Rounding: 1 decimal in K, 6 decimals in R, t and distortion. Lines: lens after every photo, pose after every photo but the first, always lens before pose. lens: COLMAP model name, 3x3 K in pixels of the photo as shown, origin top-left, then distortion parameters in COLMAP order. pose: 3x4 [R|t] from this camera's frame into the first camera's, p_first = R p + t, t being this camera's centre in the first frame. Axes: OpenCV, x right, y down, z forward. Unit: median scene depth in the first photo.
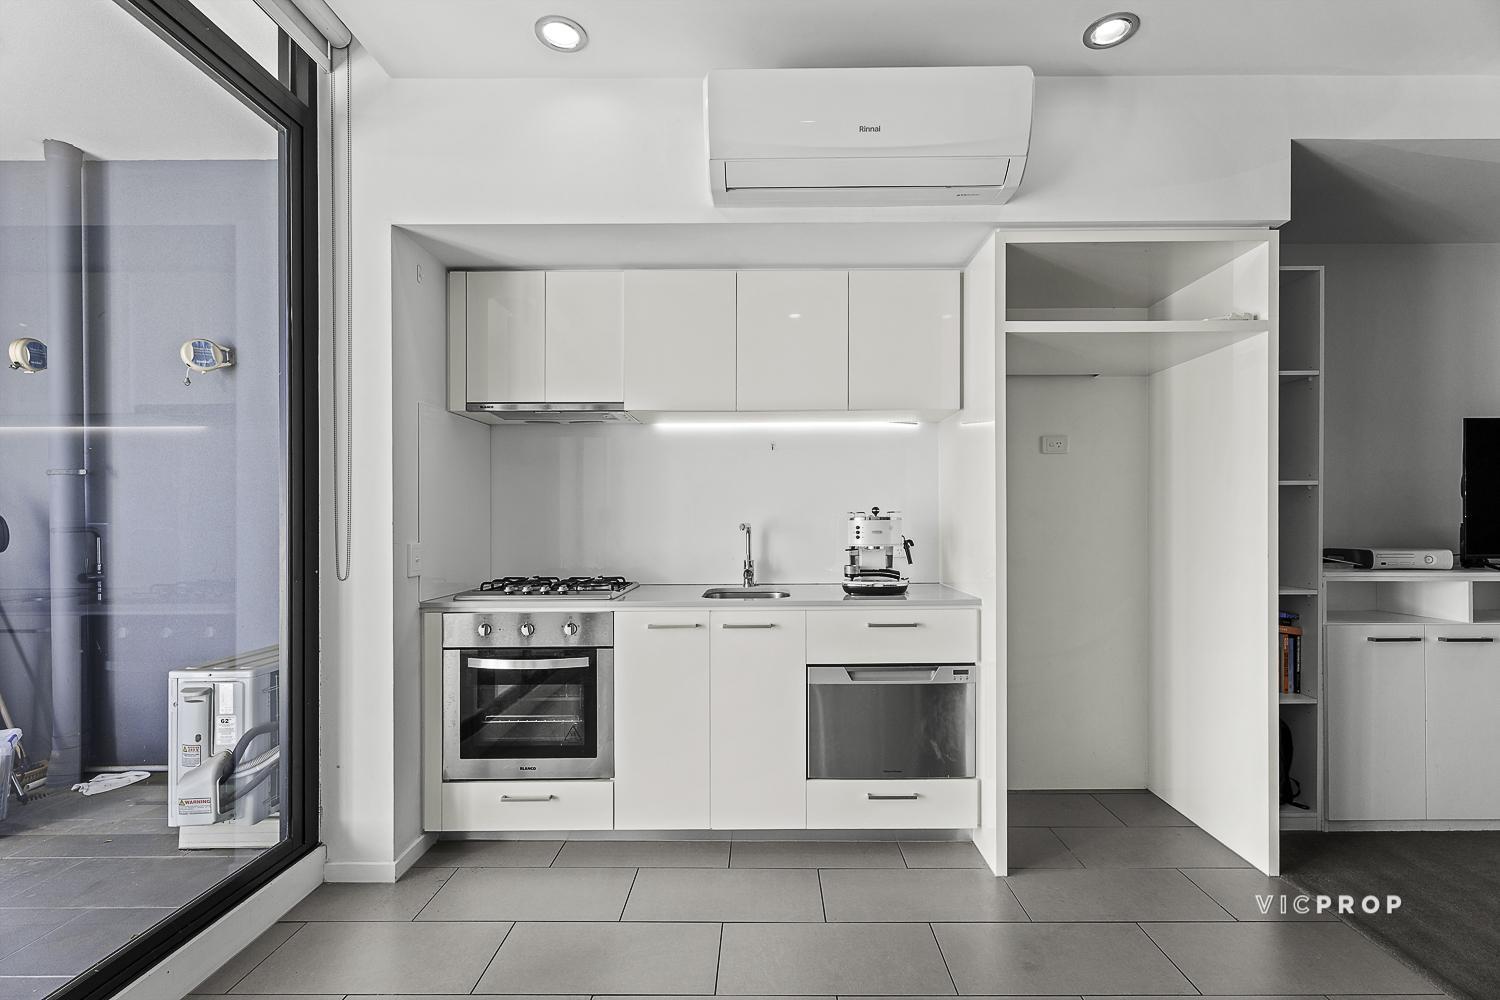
lens RADIAL K [[664.4, 0, 753.1], [0, 664.4, 514.9], [0, 0, 1]] dist [0.004275, -0.002228]
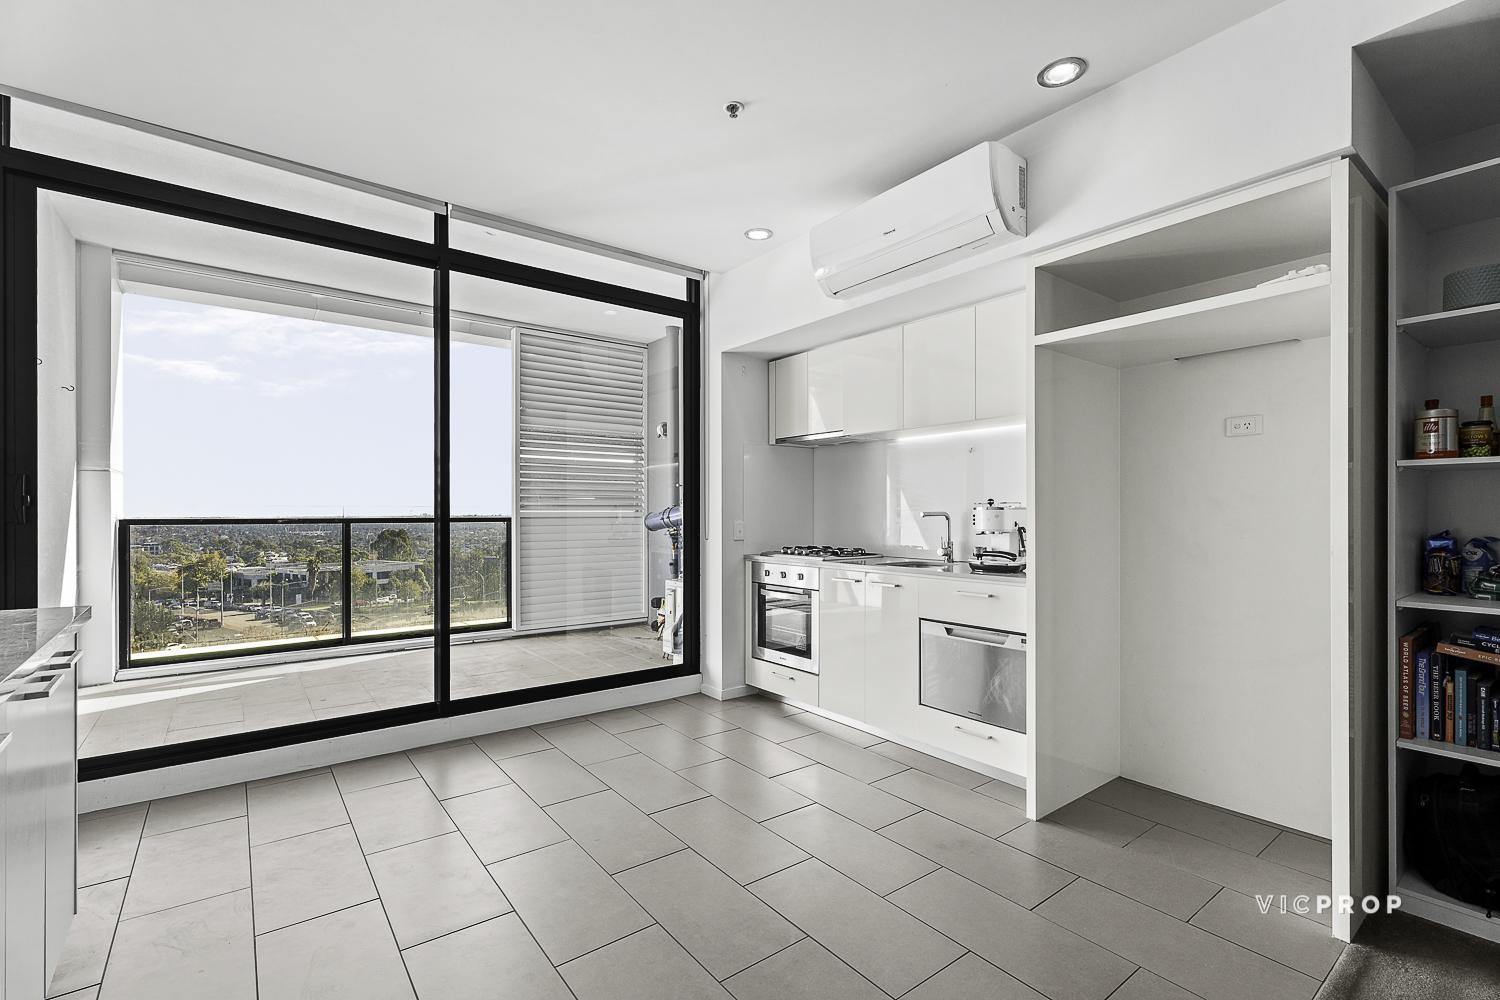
lens RADIAL K [[664.4, 0, 749.2], [0, 664.4, 509.1], [0, 0, 1]] dist [0.004275, -0.002228]
pose [[0.613103, 0.001500, -0.790001, 0.913174], [0.000413, 0.999997, 0.002219, 0.004073], [0.790003, -0.001687, 0.613101, -0.084333]]
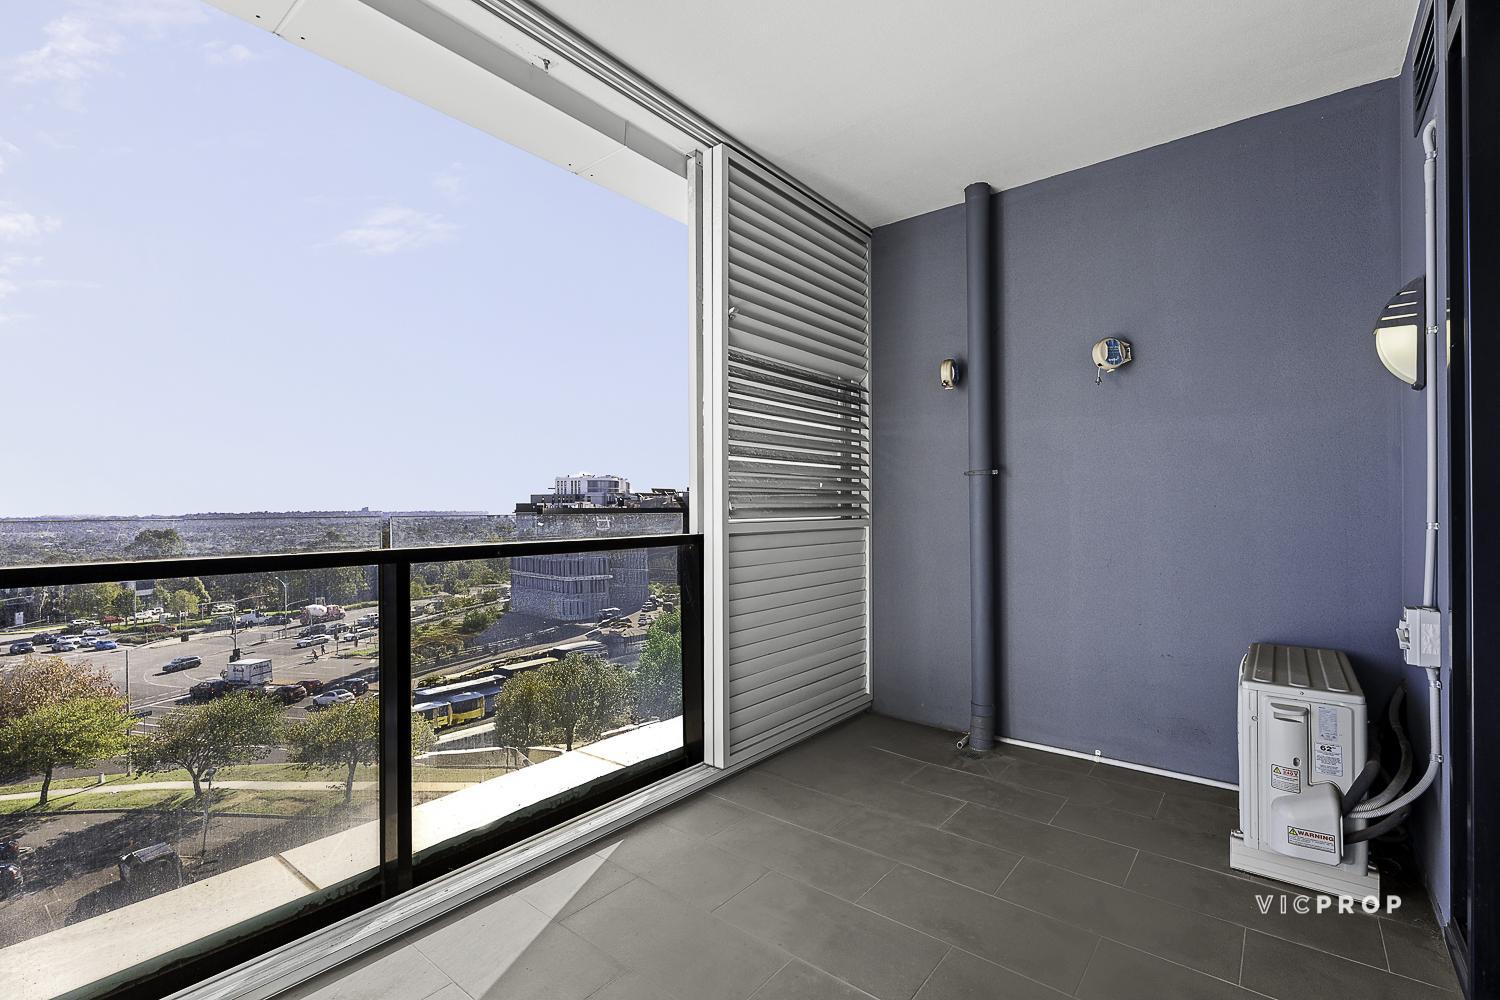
lens RADIAL K [[664.4, 0, 753.2], [0, 664.4, 501.8], [0, 0, 1]] dist [0.004275, -0.002228]
pose [[0.783900, -0.001739, -0.620885, -0.799202], [0.001323, 0.999998, -0.001129, -0.018485], [0.620886, 0.000064, 0.783901, -0.162769]]
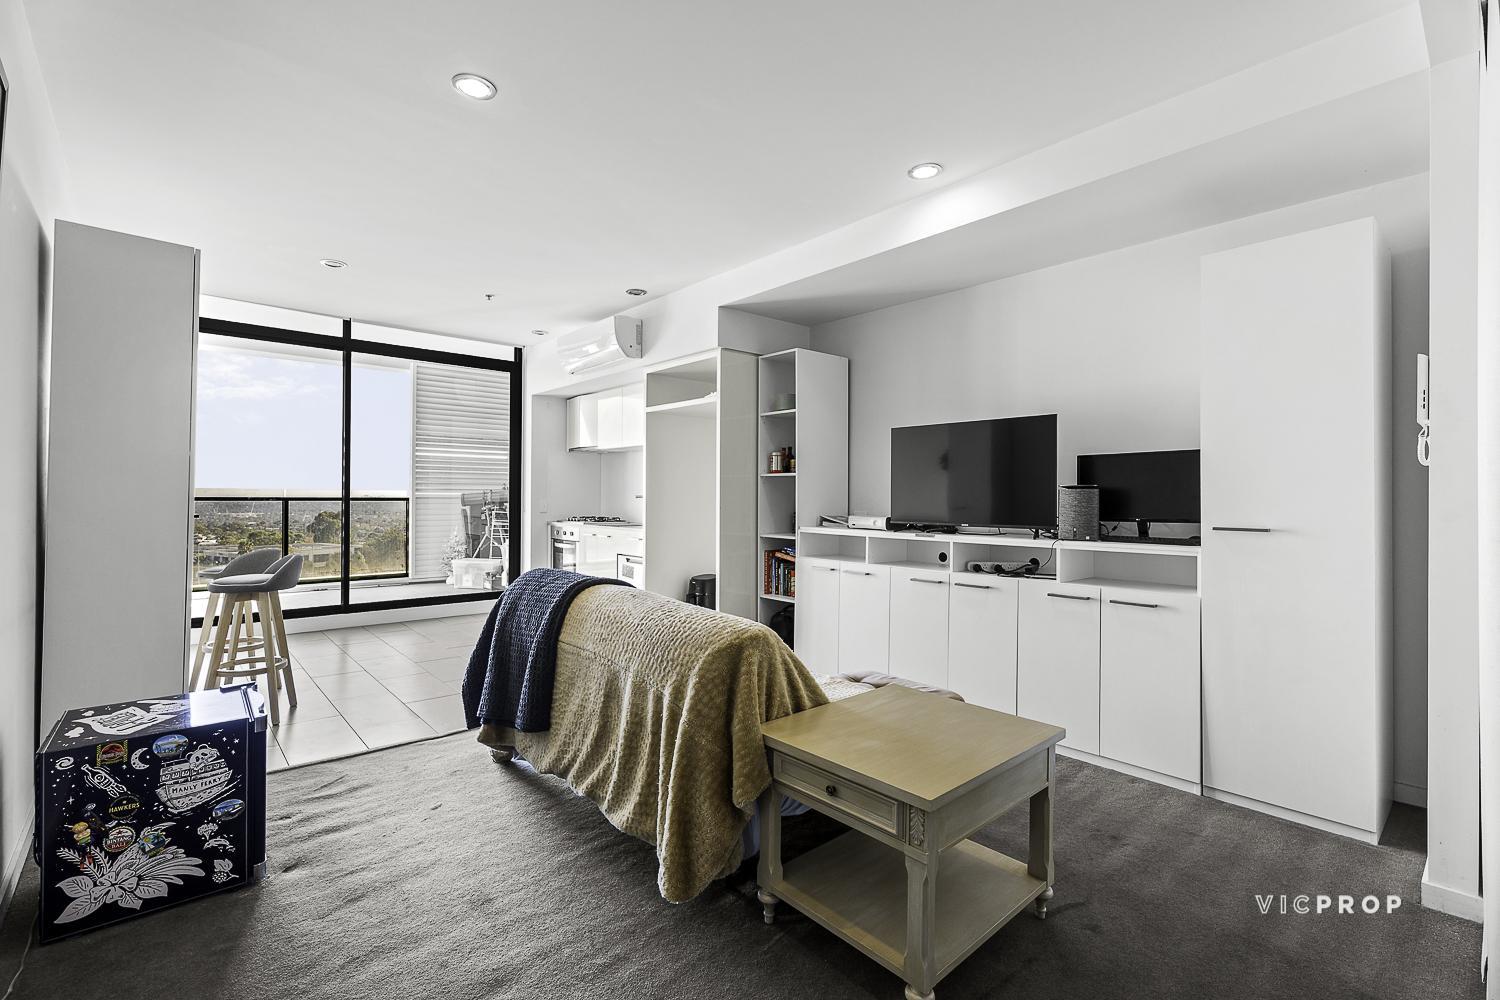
lens RADIAL K [[664.4, 0, 745.3], [0, 664.4, 491.3], [0, 0, 1]] dist [0.004275, -0.002228]
pose [[0.662761, 0.004307, -0.748819, 2.162941], [-0.009148, 0.999955, -0.002346, 0.000840], [0.748775, 0.008405, 0.662771, -0.248538]]
